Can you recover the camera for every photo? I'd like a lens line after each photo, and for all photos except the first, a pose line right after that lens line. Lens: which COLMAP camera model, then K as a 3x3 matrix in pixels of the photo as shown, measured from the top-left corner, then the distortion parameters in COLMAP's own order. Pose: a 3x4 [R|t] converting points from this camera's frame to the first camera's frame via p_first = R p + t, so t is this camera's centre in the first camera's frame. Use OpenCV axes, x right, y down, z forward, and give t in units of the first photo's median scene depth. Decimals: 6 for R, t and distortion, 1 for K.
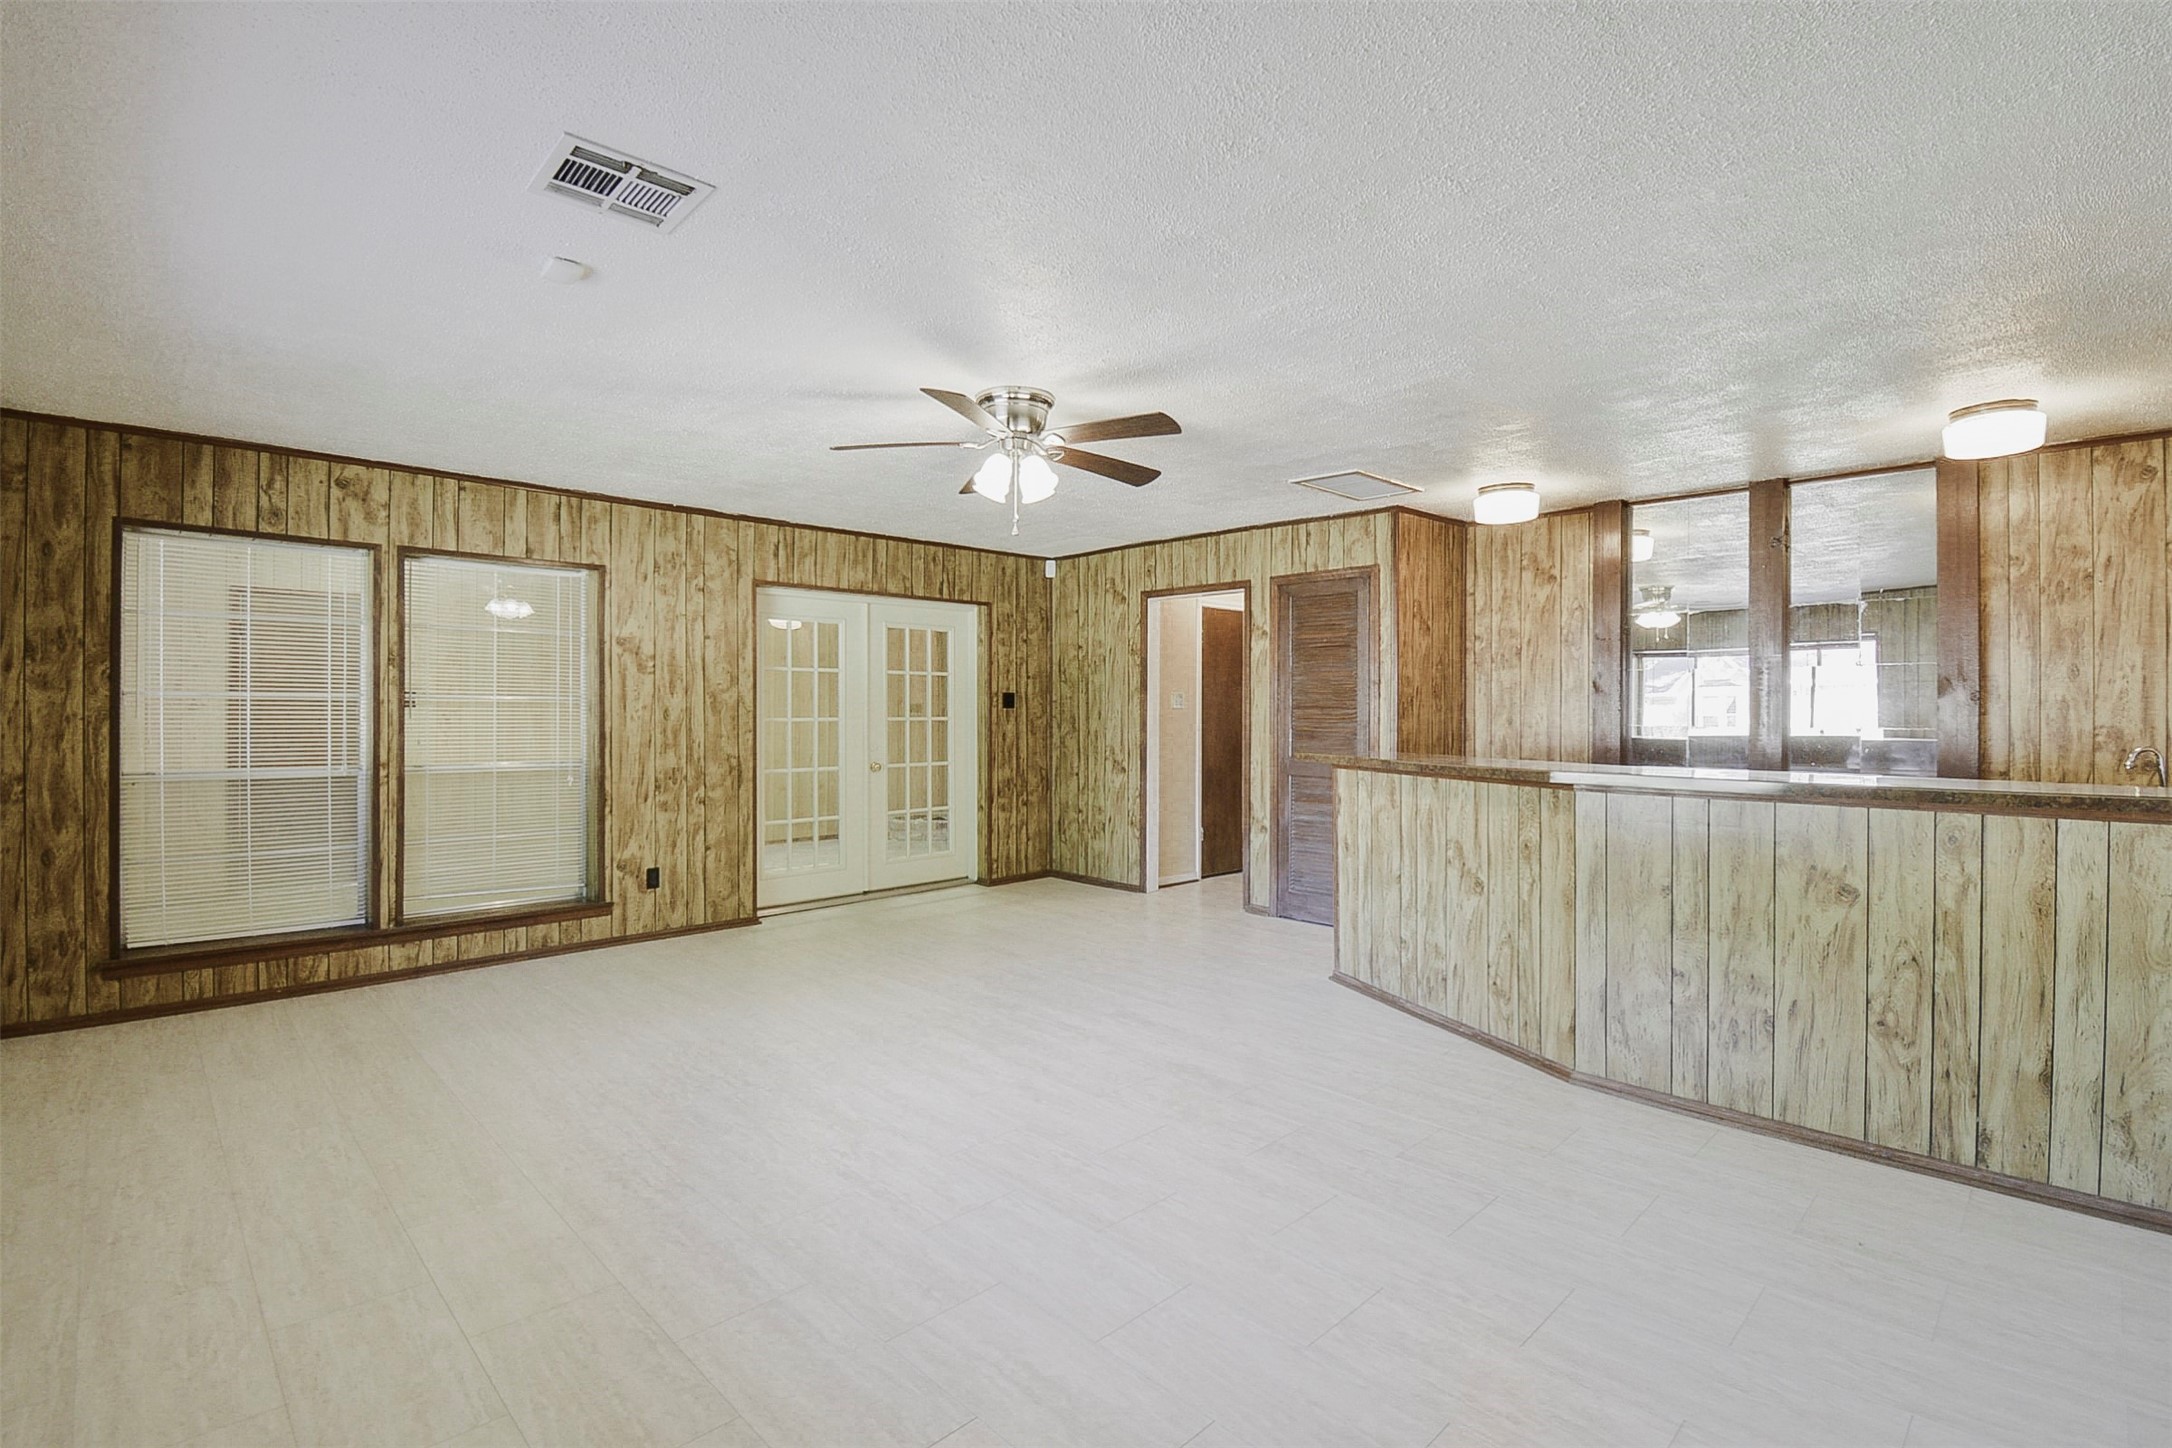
lens RADIAL K [[991.0, 0, 1088.4], [0, 991.0, 710.9], [0, 0, 1]] dist [-0.003471, -0.000971]
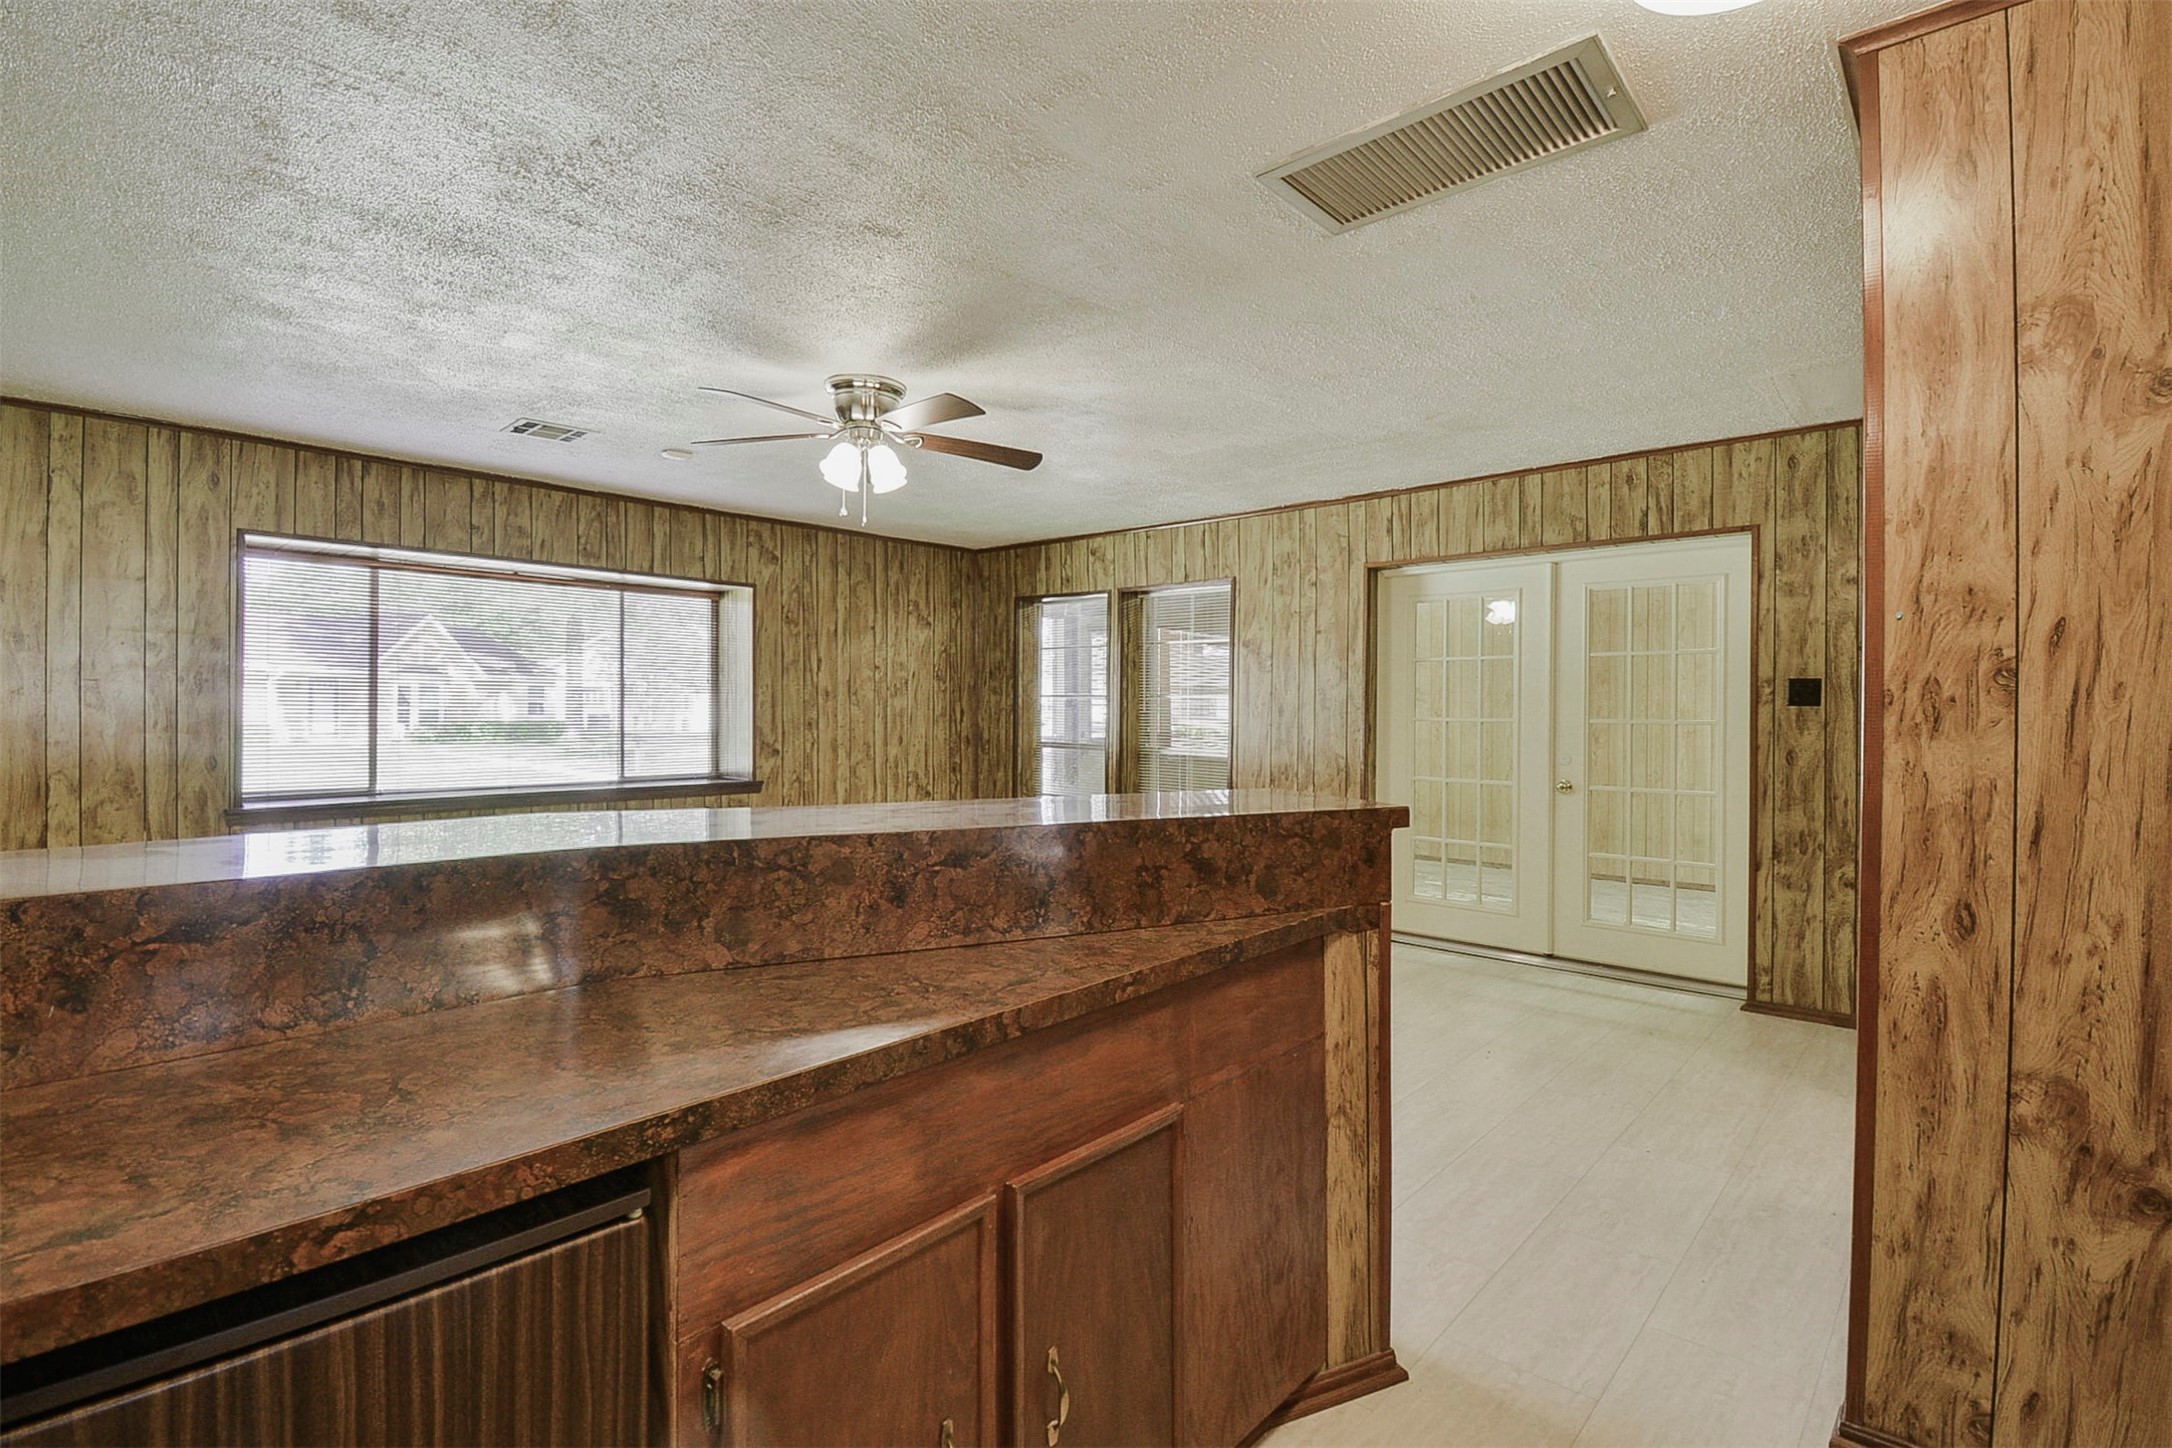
lens RADIAL K [[991.0, 0, 1089.7], [0, 991.0, 717.5], [0, 0, 1]] dist [-0.003471, -0.000971]
pose [[0.071983, 0.002823, -0.997402, 0.498834], [-0.013713, 0.999904, 0.001841, 0.009253], [0.997312, 0.013545, 0.072015, 0.623932]]
